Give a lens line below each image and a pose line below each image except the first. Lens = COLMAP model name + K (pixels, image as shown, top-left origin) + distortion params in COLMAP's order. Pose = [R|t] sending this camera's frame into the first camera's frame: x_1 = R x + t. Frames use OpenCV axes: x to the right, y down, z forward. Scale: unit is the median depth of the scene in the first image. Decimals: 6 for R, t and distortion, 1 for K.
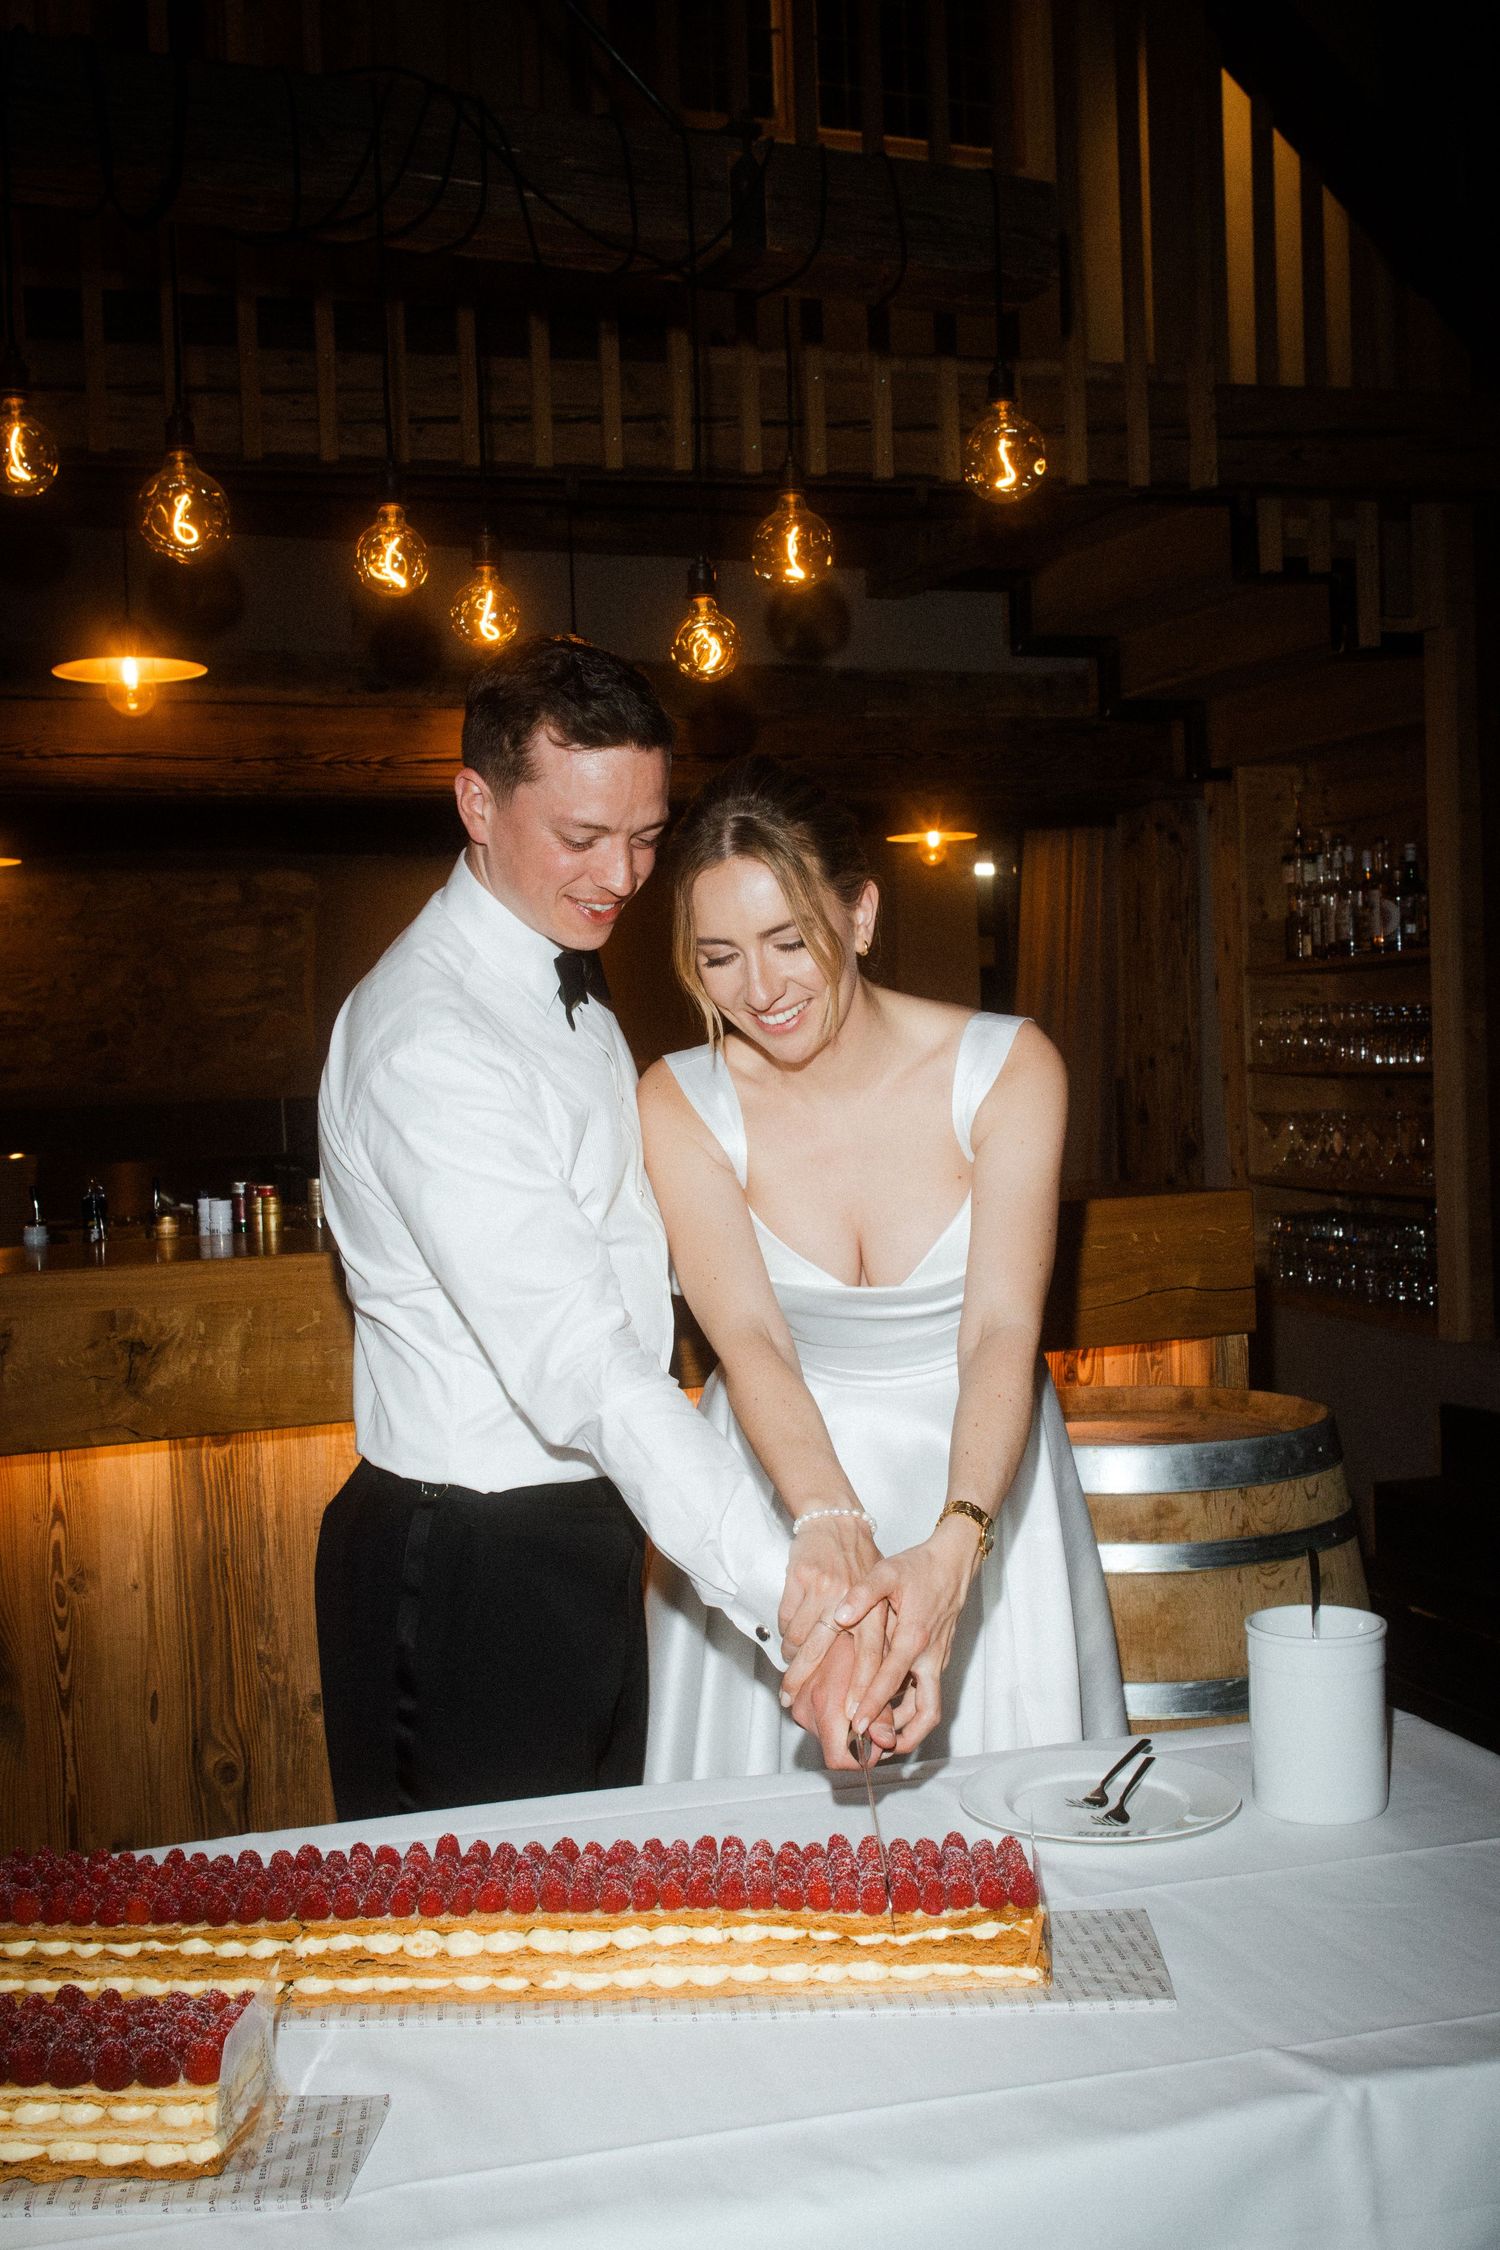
lens RADIAL K [[2497.6, 0, 740.7], [0, 2497.6, 1130.2], [0, 0, 1]] dist [0.021005, 0.000000]
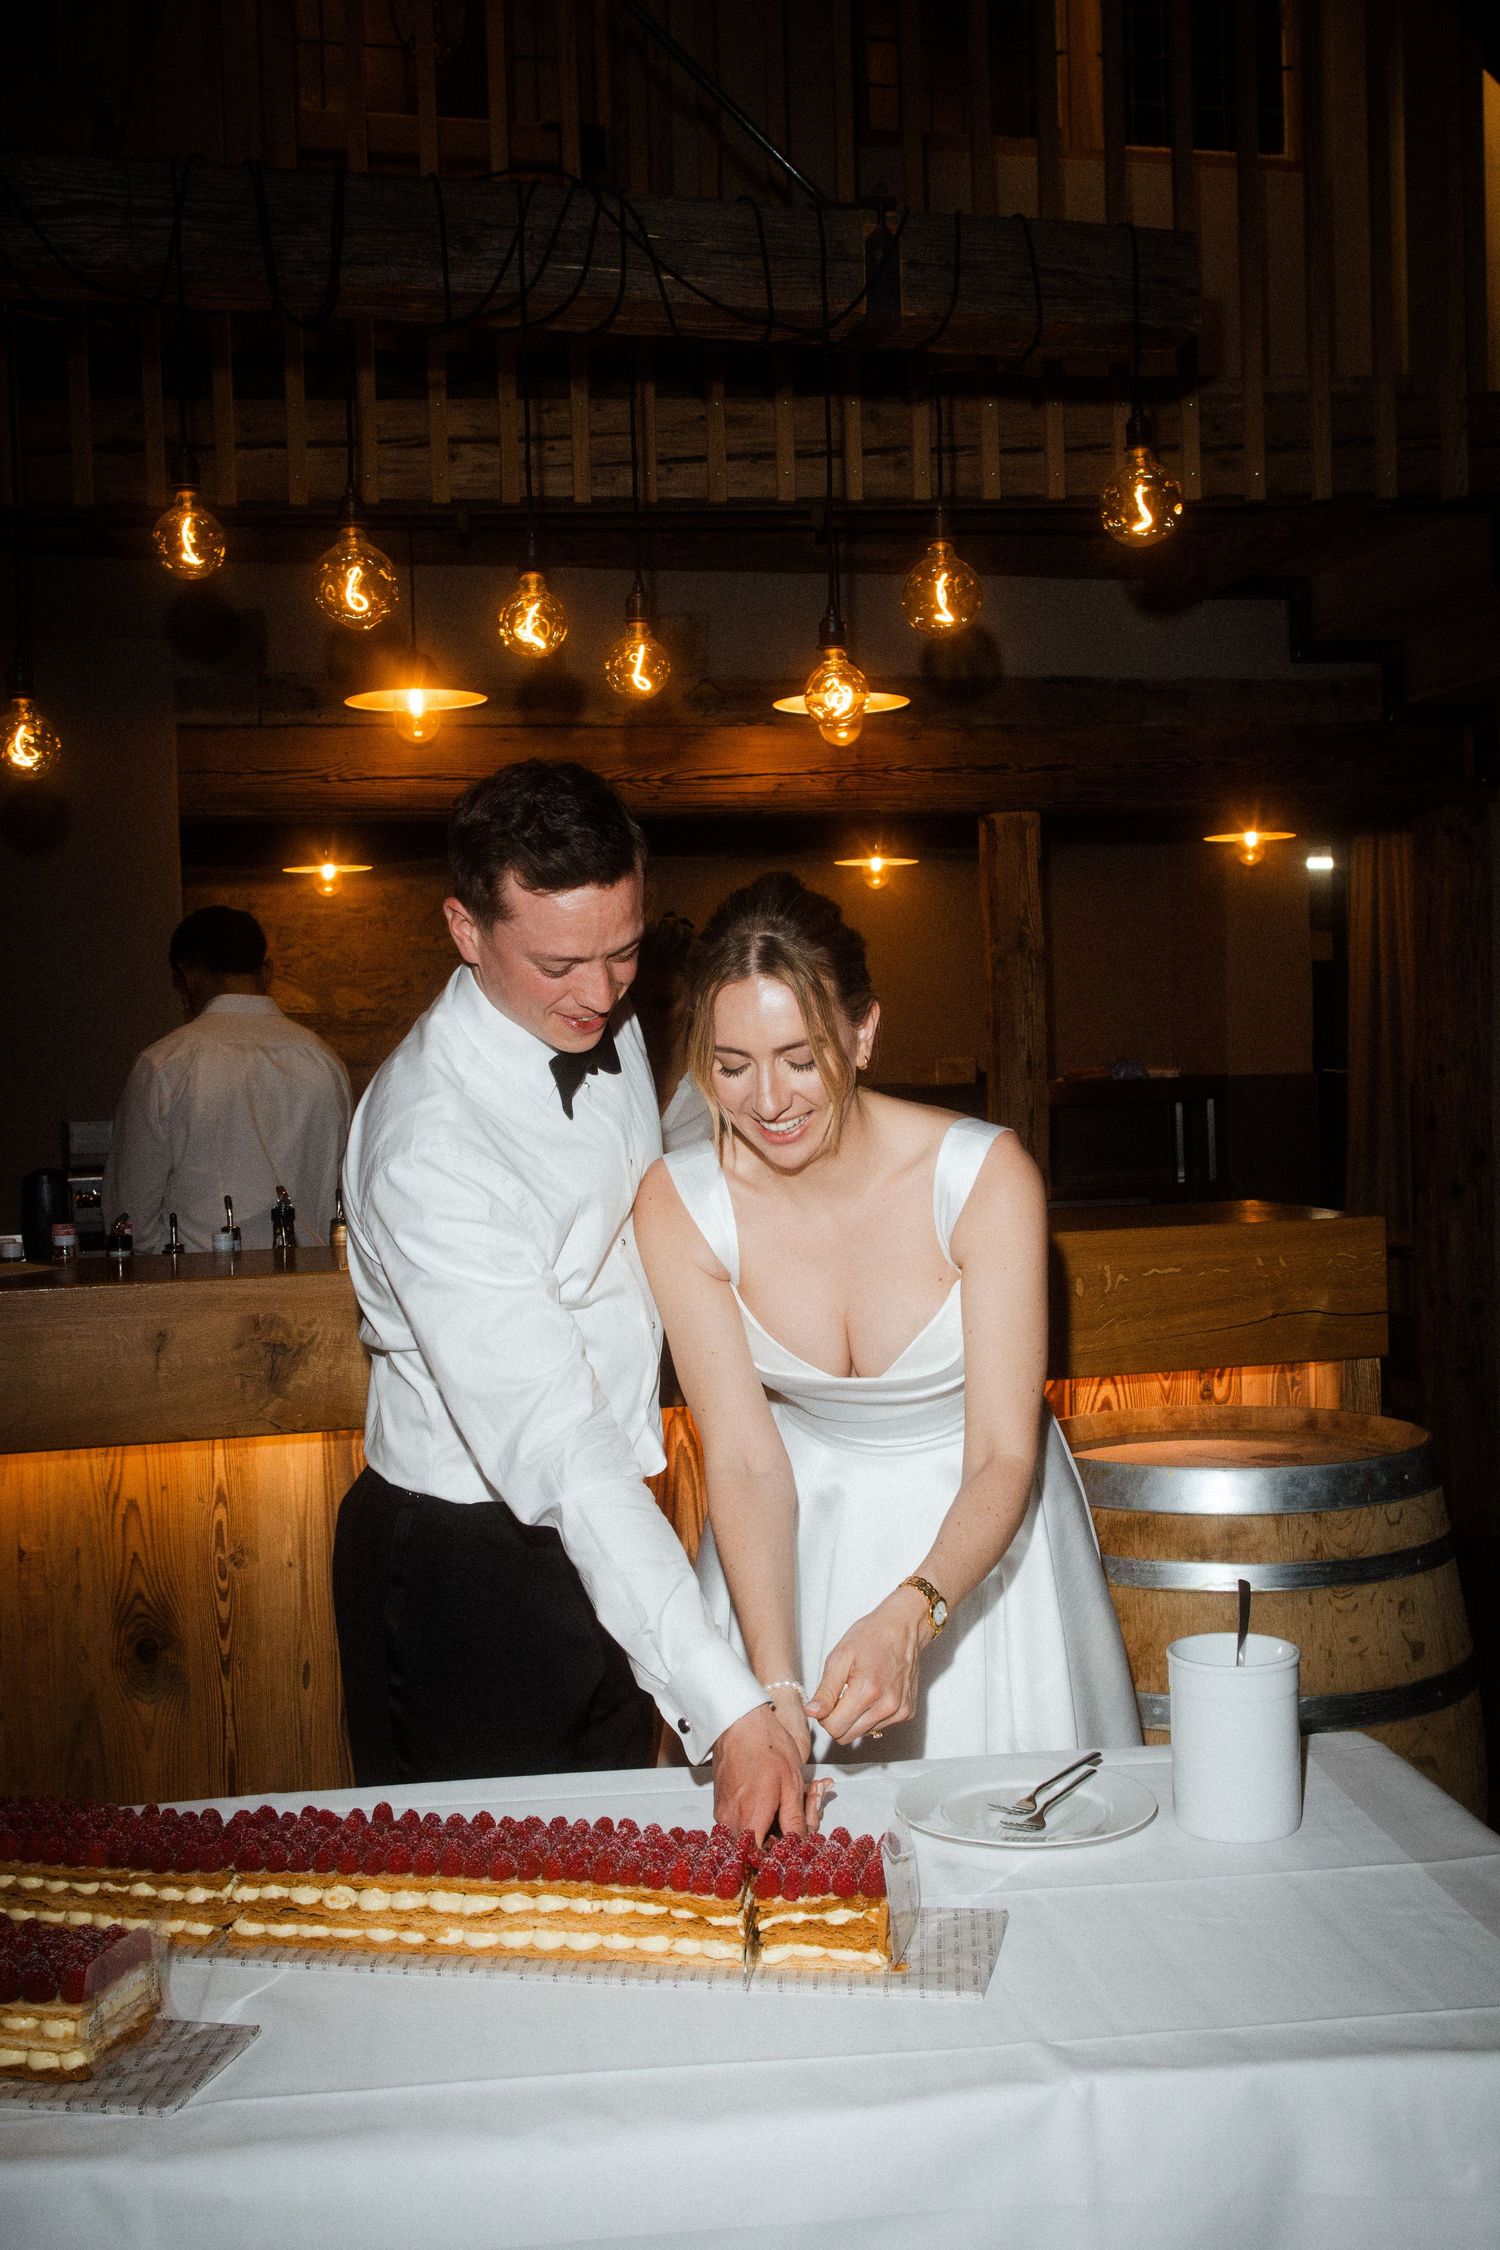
lens RADIAL K [[2497.6, 0, 752.6], [0, 2497.6, 1118.3], [0, 0, 1]] dist [0.021005, 0.000000]
pose [[0.985945, 0.010541, -0.166740, 0.139279], [-0.009977, 0.999941, 0.004217, -0.020340], [0.166775, -0.002494, 0.985992, -0.050292]]
